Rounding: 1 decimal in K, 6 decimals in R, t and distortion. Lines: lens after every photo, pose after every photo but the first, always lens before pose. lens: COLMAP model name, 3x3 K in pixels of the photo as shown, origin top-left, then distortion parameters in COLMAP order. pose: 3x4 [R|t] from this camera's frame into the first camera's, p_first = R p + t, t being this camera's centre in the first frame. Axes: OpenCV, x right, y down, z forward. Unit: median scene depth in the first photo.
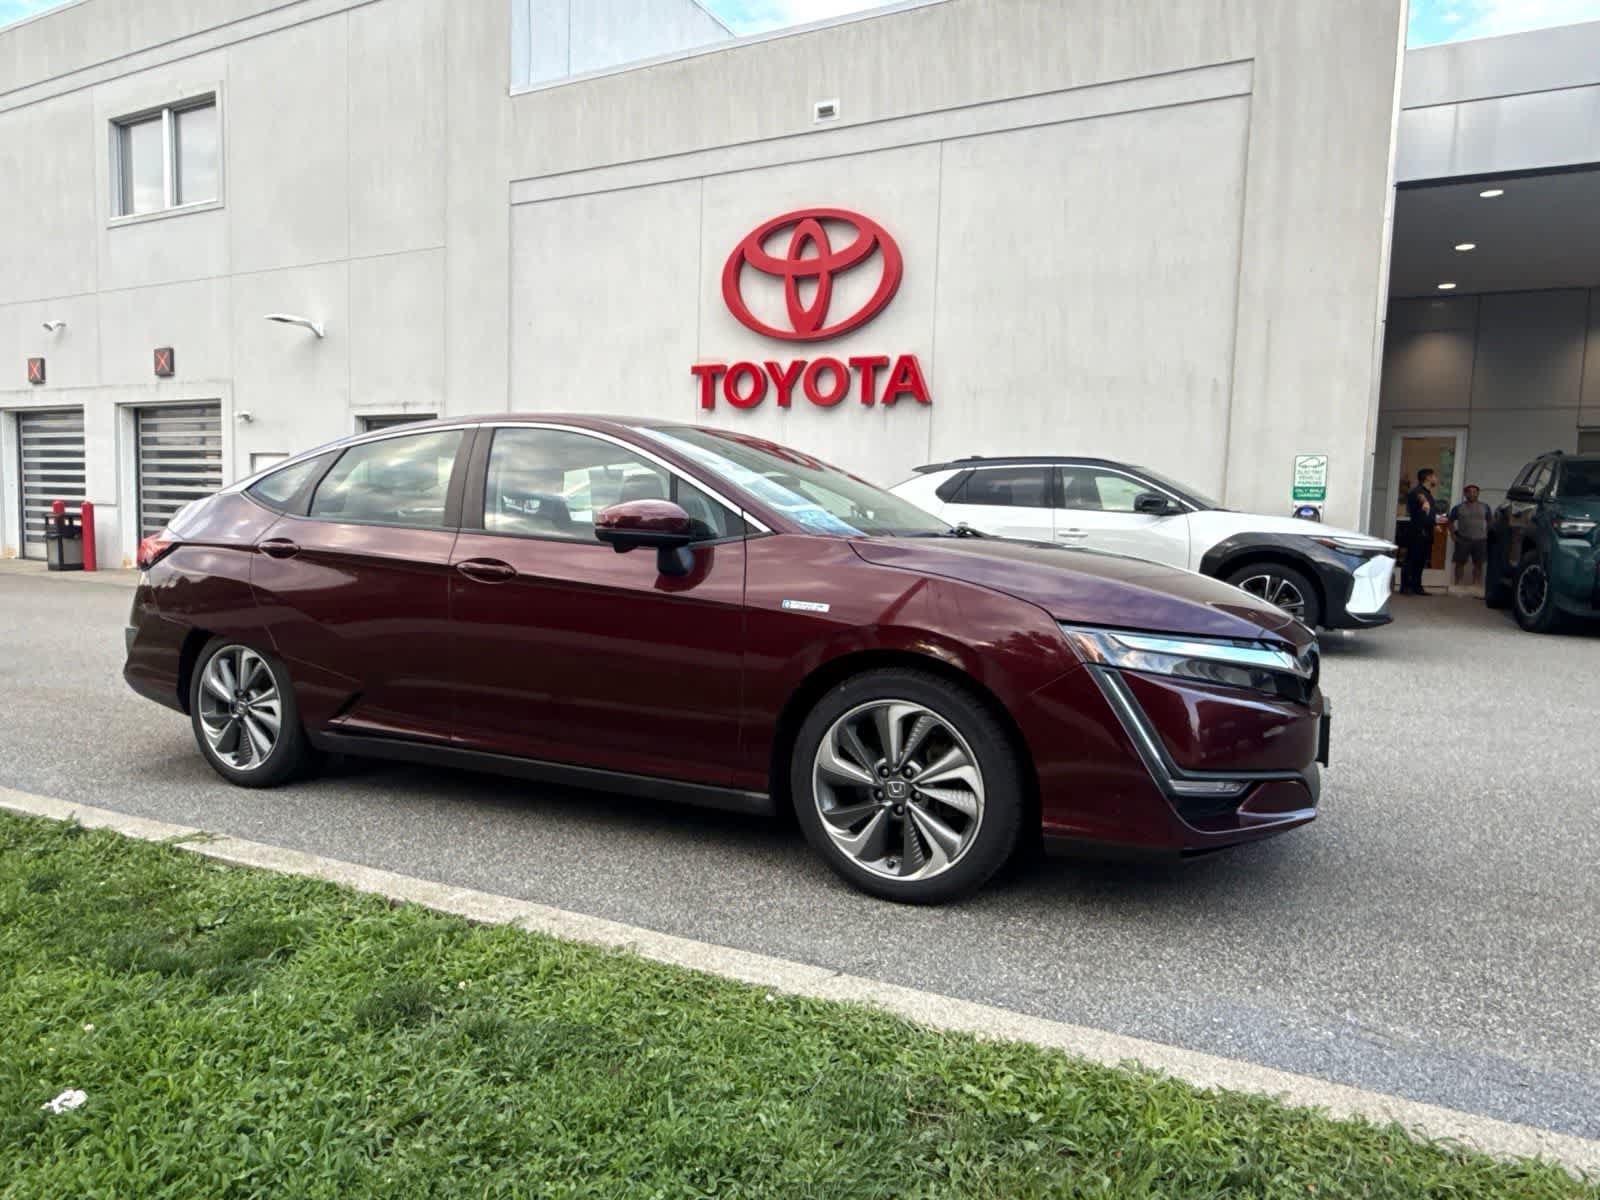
lens RADIAL K [[1015.0, 0, 799.3], [0, 1015.0, 597.6], [0, 0, 1]] dist [-0.001565, 0.005393]
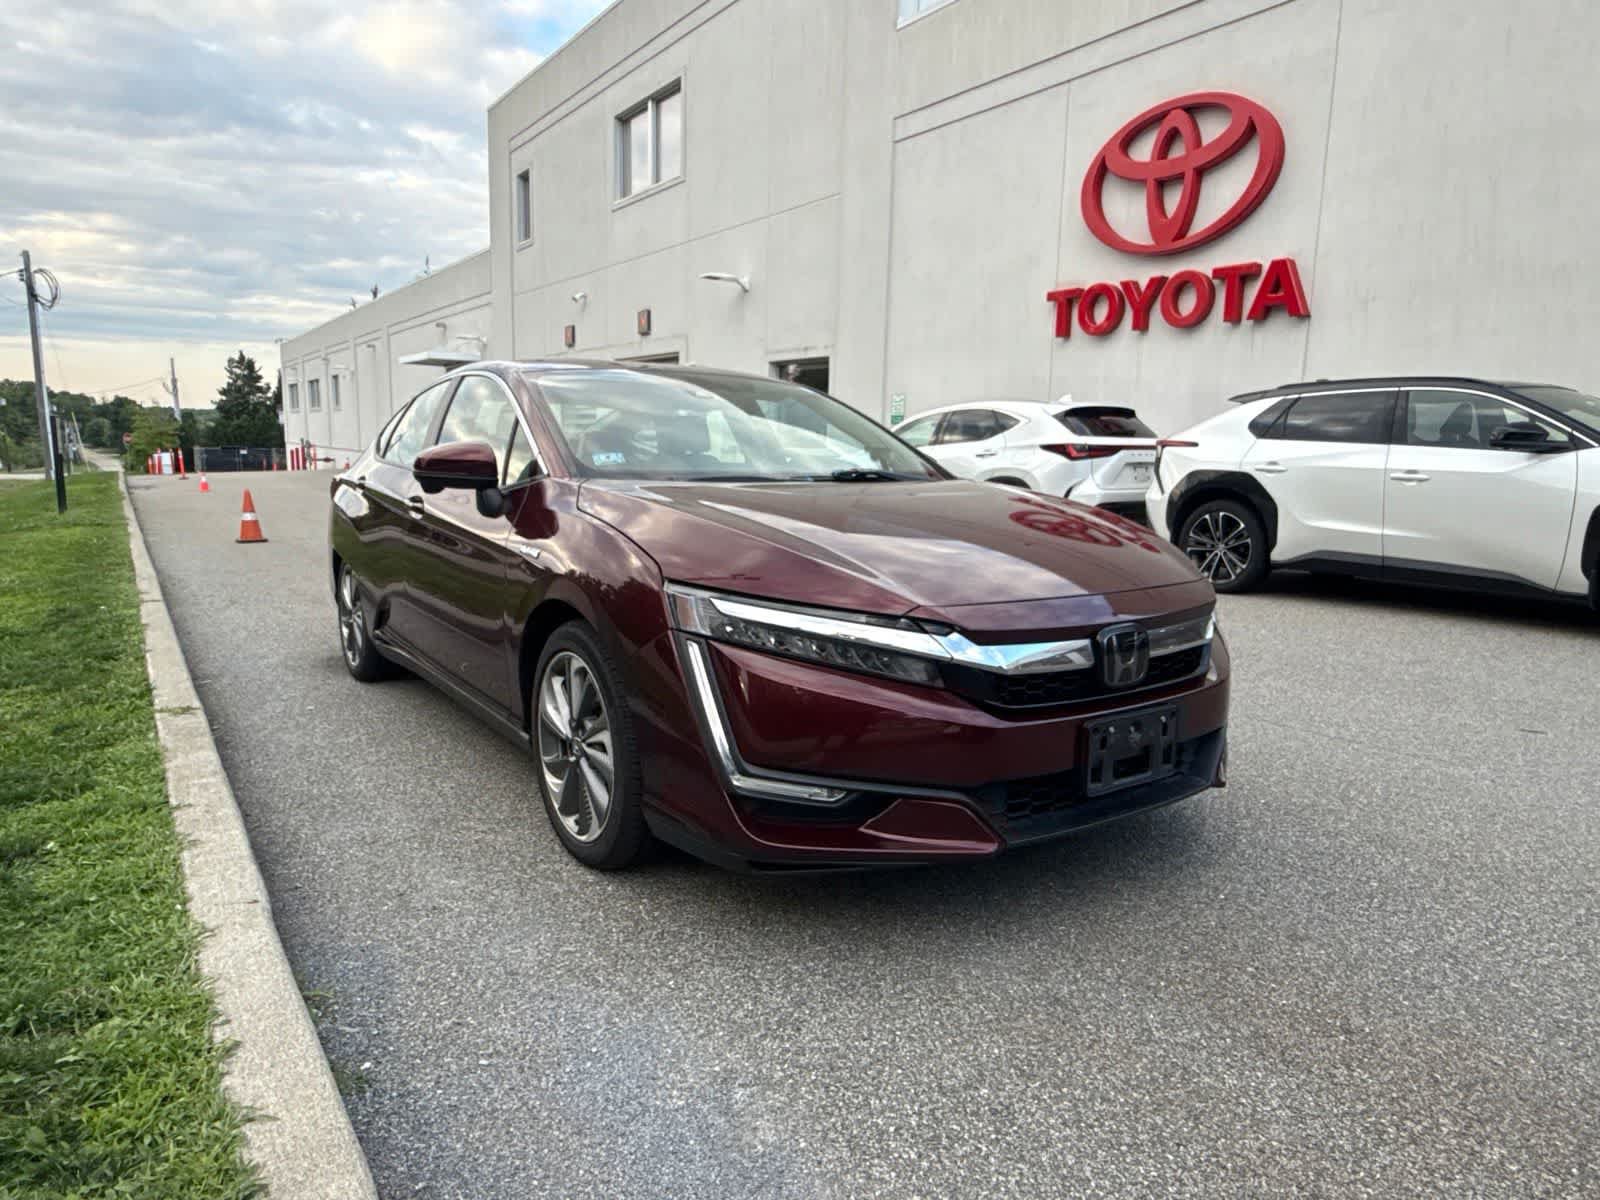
lens RADIAL K [[1015.0, 0, 800.4], [0, 1015.0, 603.4], [0, 0, 1]] dist [-0.001565, 0.005393]
pose [[0.877838, 0.068302, -0.474062, 0.171699], [-0.036798, 0.996472, 0.075431, -0.005541], [0.477541, -0.048772, 0.877255, 0.063950]]
